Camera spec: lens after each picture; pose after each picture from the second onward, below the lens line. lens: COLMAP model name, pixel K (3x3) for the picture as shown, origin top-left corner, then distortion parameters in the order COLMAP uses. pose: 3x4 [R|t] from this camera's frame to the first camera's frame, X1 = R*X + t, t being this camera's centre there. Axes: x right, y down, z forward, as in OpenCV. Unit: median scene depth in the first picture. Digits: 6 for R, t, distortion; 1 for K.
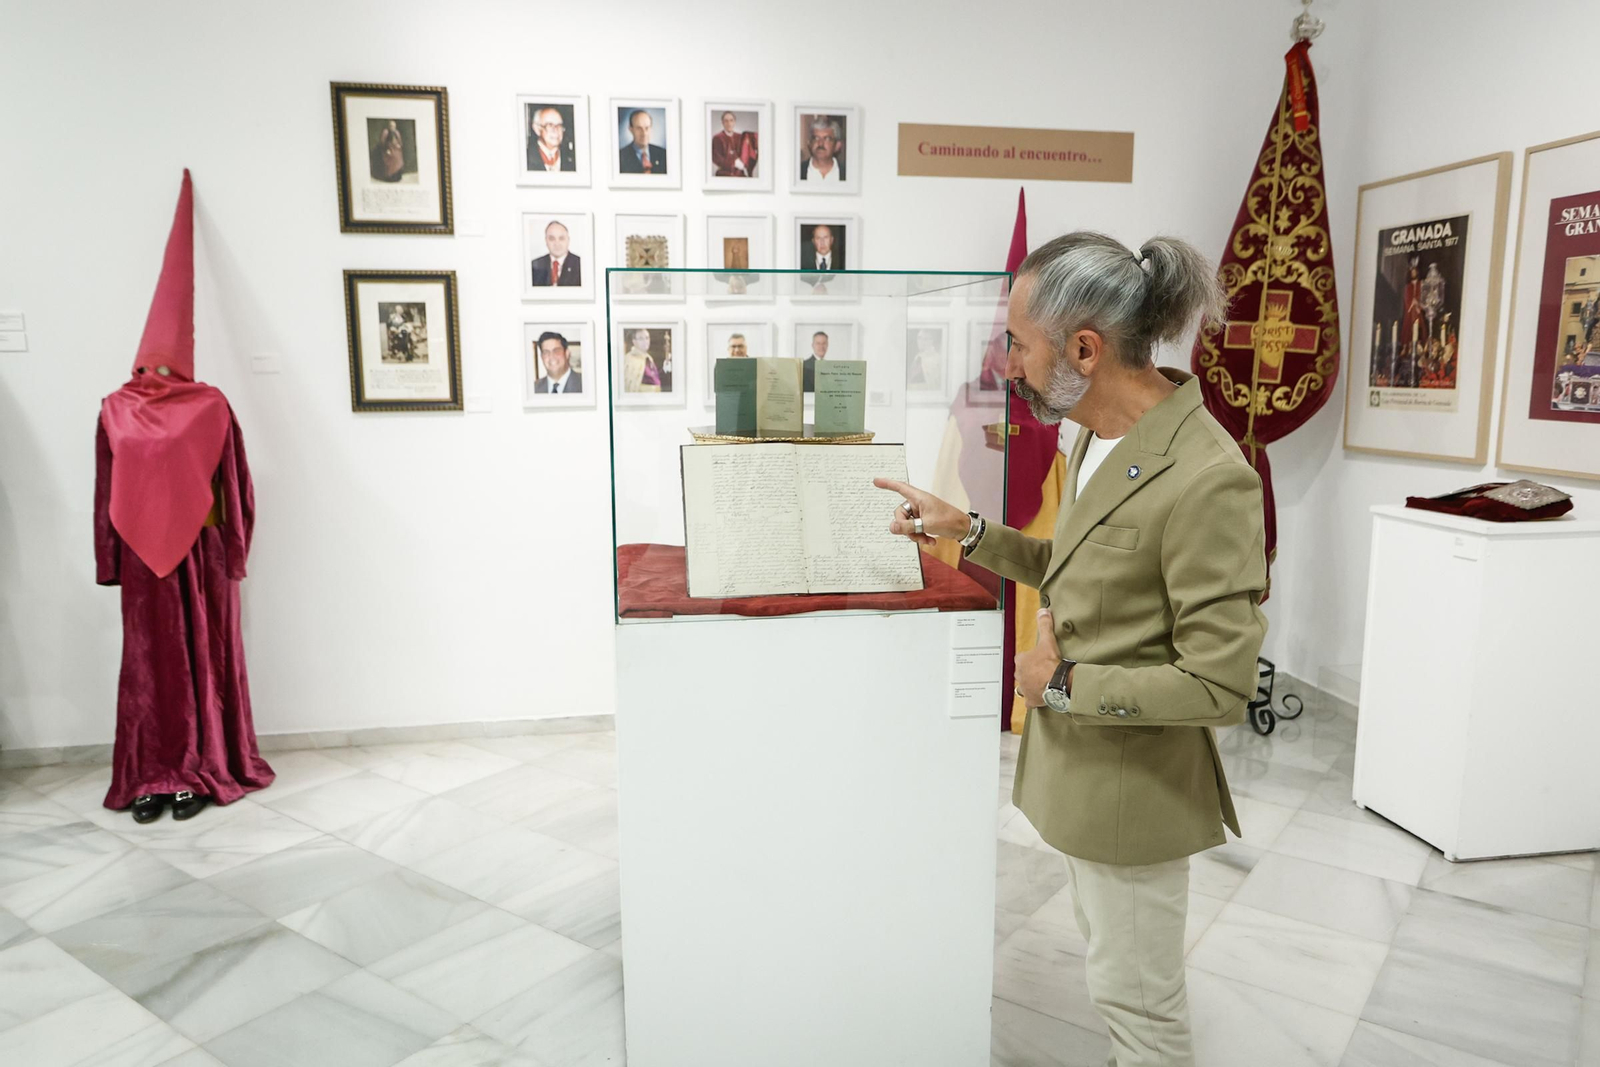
lens RADIAL K [[1150.1, 0, 790.8], [0, 1150.1, 542.8], [0, 0, 1]] dist [-0.005926, 0.007713]
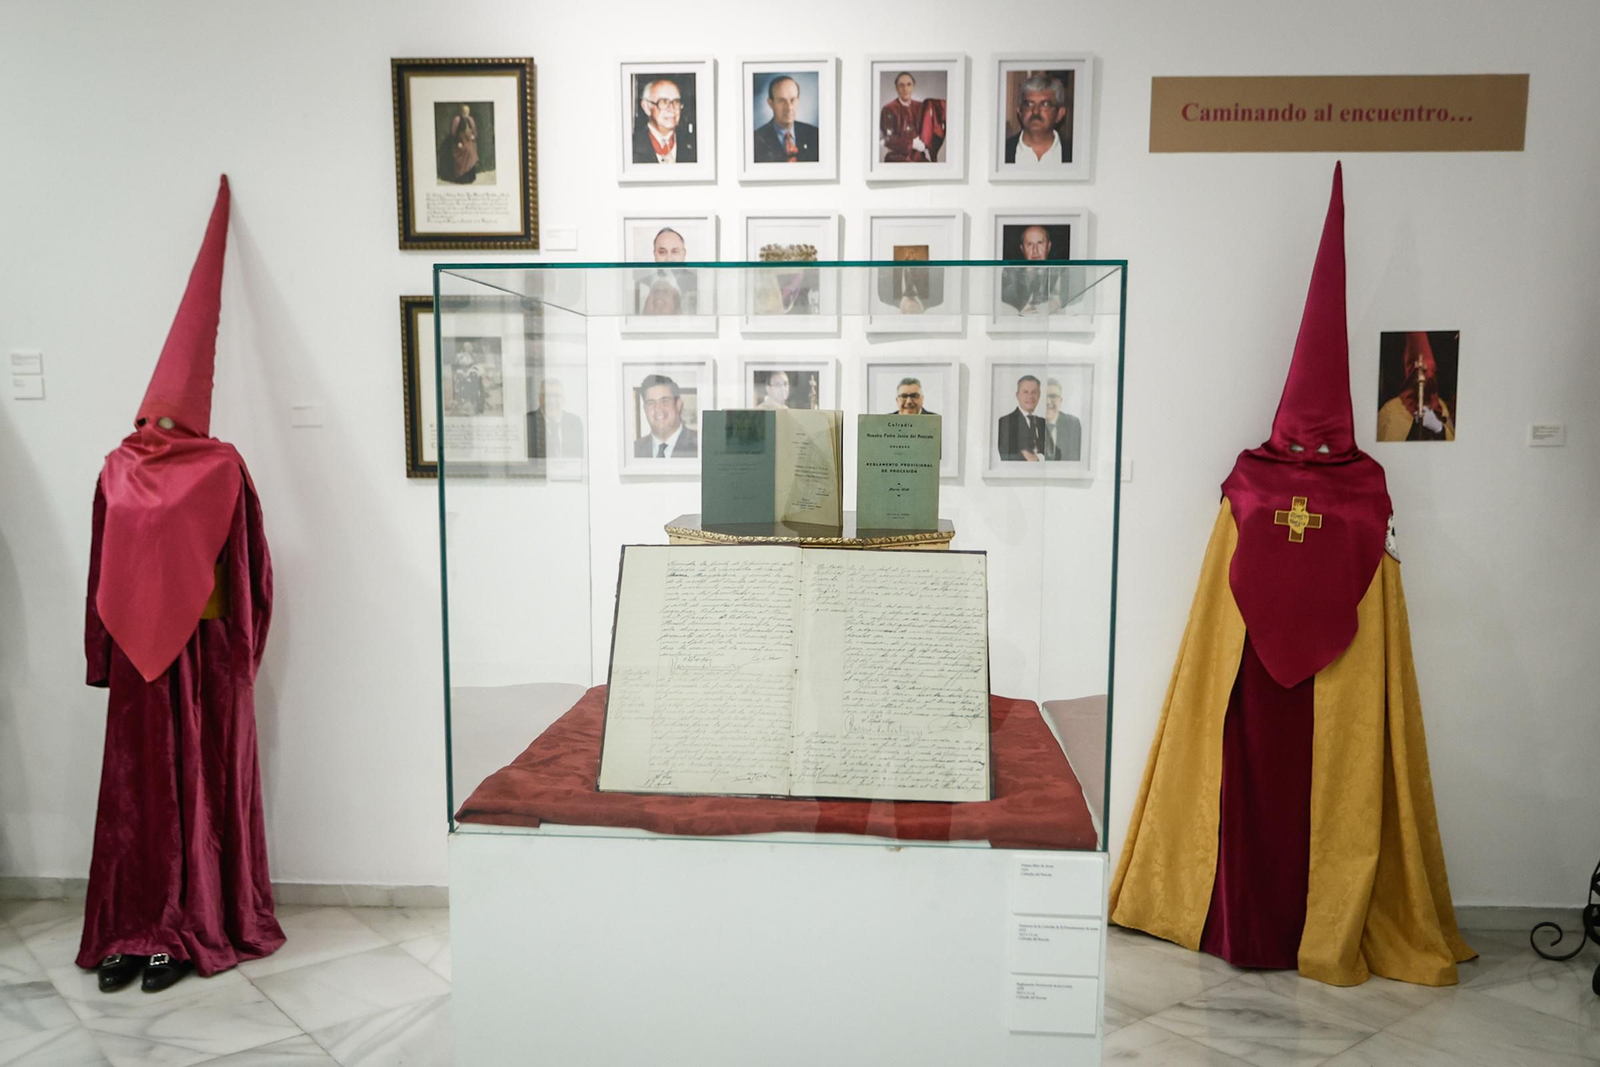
lens RADIAL K [[1397.7, 0, 784.3], [0, 1397.7, 584.7], [0, 0, 1]] dist [-0.000906, -0.003708]
pose [[0.969834, 0.035297, -0.241196, 0.098162], [-0.044113, 0.998538, -0.031251, -0.023188], [0.239740, 0.040948, 0.969973, 0.146109]]
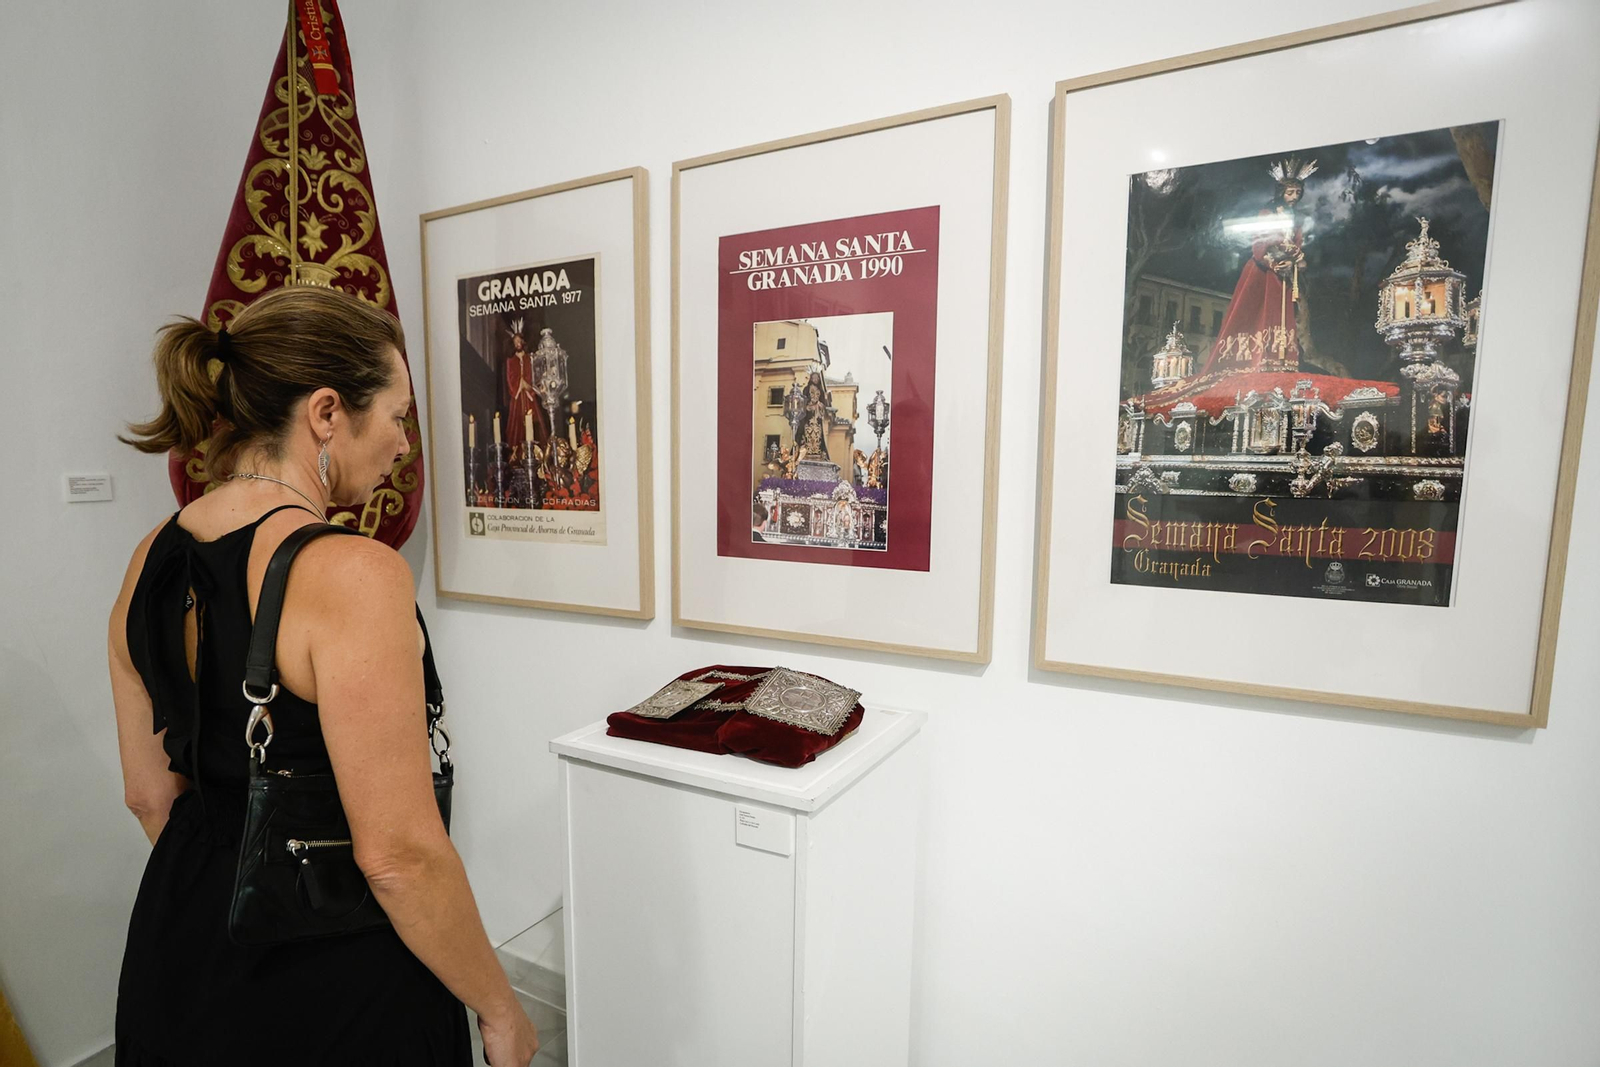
lens RADIAL K [[869.4, 0, 761.0], [0, 869.4, 565.5], [0, 0, 1]] dist [-0.052942, 0.029576]
pose [[0.631744, -0.085321, 0.770467, 0.227159], [0.114455, 0.993297, 0.016149, -0.094793], [-0.766681, 0.077982, 0.637275, 0.572634]]
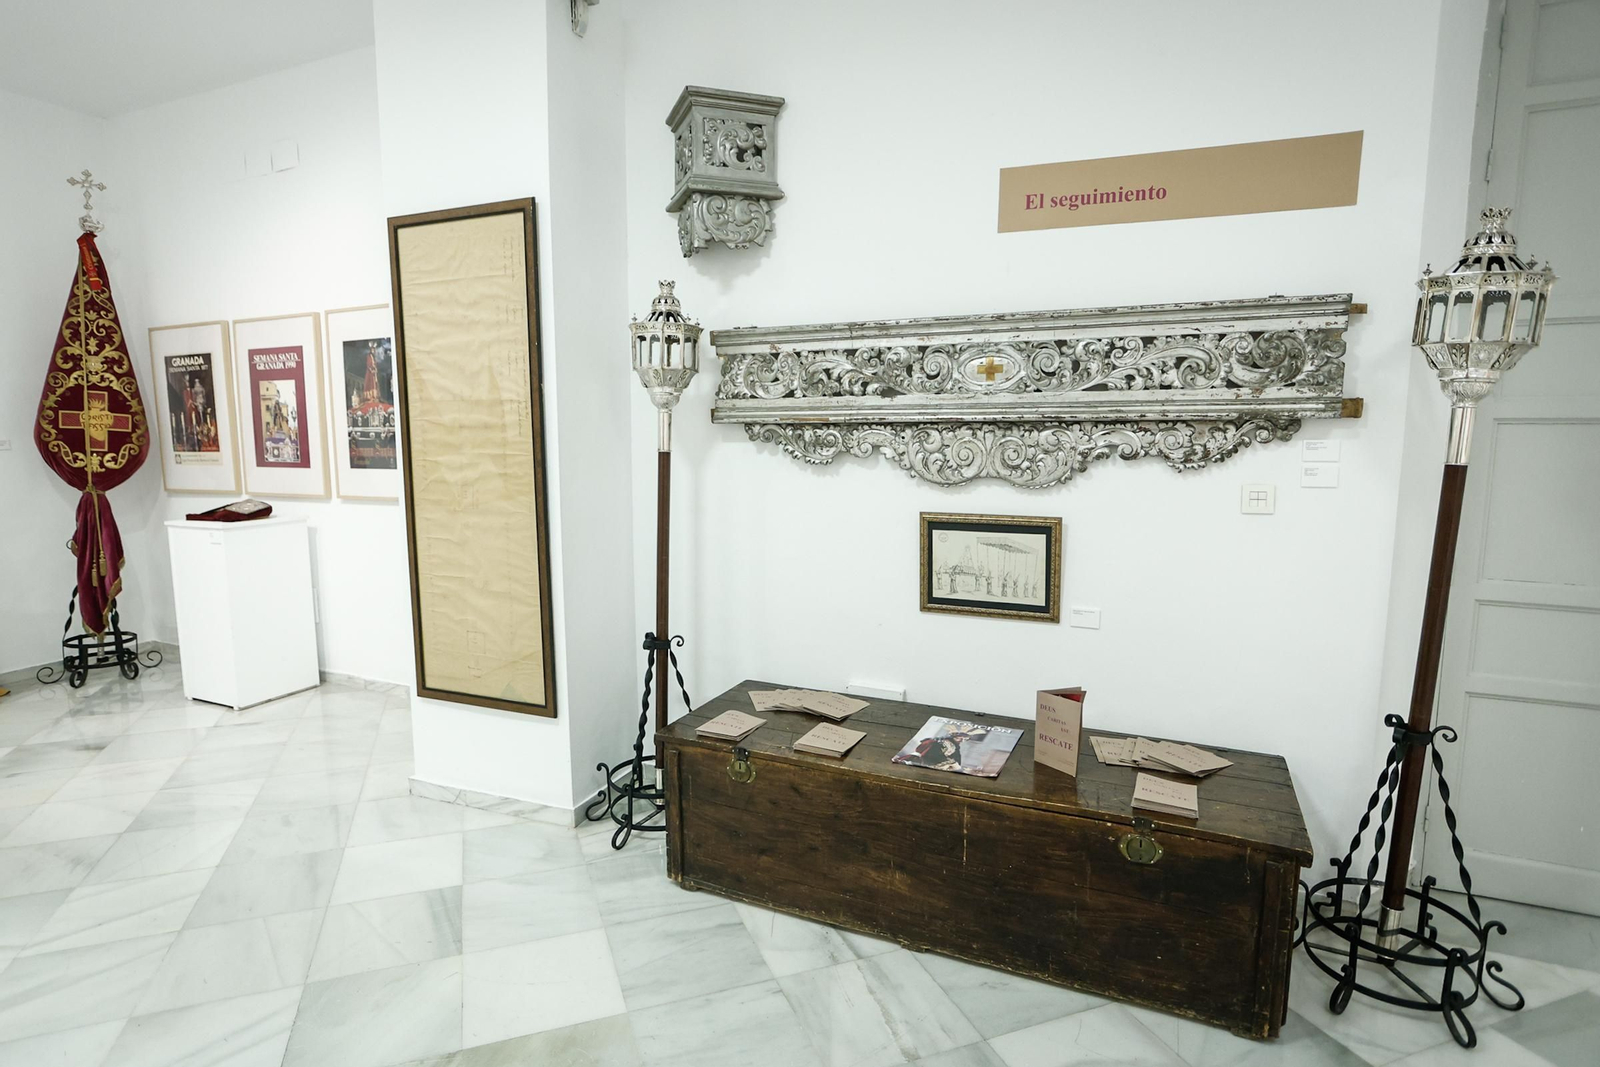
lens RADIAL K [[869.4, 0, 790.7], [0, 869.4, 534.1], [0, 0, 1]] dist [-0.052942, 0.029576]
pose [[0.551347, -0.101777, 0.828045, -0.025493], [0.134035, 0.990444, 0.032492, 0.060224], [-0.823439, 0.093073, 0.559720, -0.402494]]
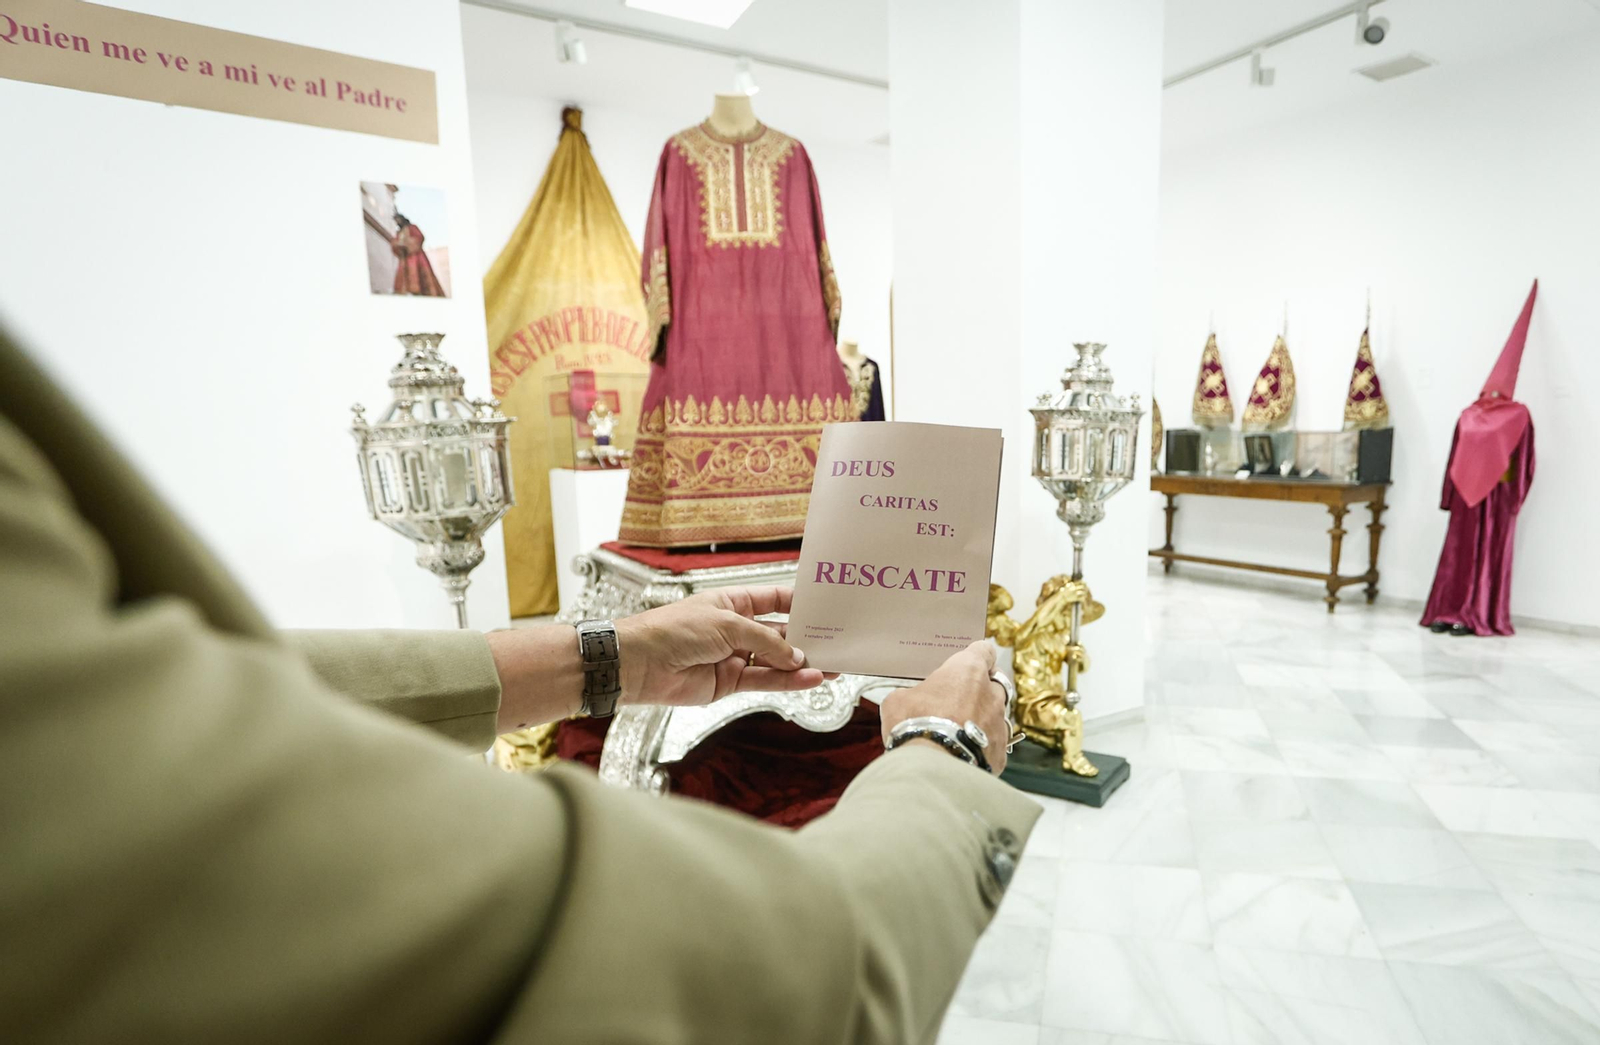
lens RADIAL K [[925.9, 0, 904.6], [0, 925.9, 601.8], [0, 0, 1]] dist [-0.051778, 0.027901]
pose [[0.410873, 0.167779, -0.896122, 0.370234], [-0.137703, 0.983065, 0.120920, 0.114377], [0.901233, 0.073716, 0.427018, -0.386294]]
